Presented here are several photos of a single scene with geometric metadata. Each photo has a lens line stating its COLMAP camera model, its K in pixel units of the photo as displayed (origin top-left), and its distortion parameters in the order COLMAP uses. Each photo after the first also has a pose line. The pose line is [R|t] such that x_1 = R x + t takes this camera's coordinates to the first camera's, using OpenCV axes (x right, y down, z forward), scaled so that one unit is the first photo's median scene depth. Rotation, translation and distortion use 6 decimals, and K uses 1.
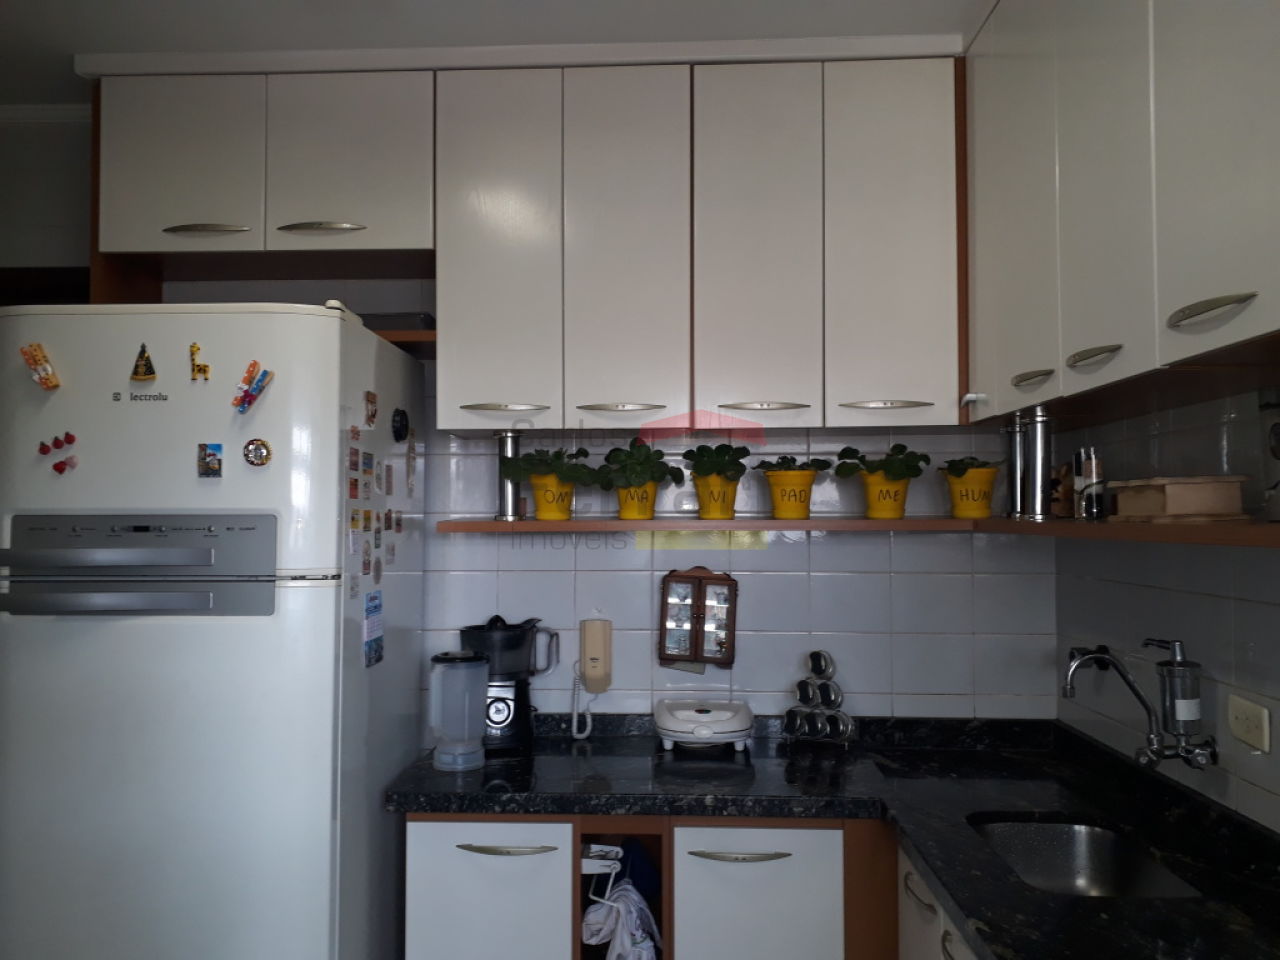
lens RADIAL K [[1014.7, 0, 640.1], [0, 1014.7, 473.7], [0, 0, 1]] dist [0.048217, -0.071458]
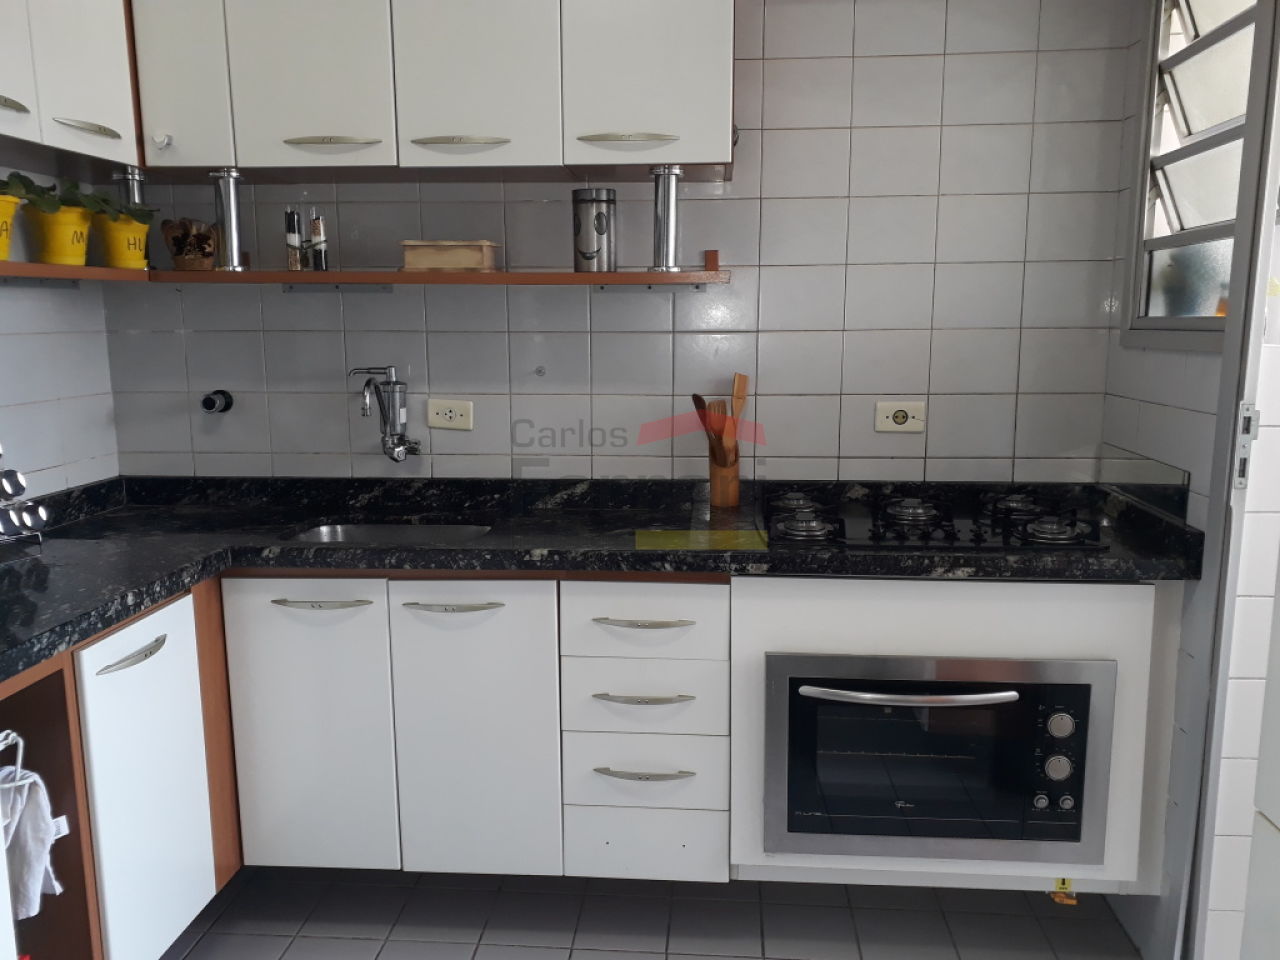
lens RADIAL K [[1014.7, 0, 631.8], [0, 1014.7, 489.3], [0, 0, 1]] dist [0.048217, -0.071458]
pose [[0.030575, -0.167535, 0.985392, -0.723440], [-0.040066, 0.984855, 0.168687, 0.075333], [-0.998729, -0.044639, 0.023399, 0.574065]]
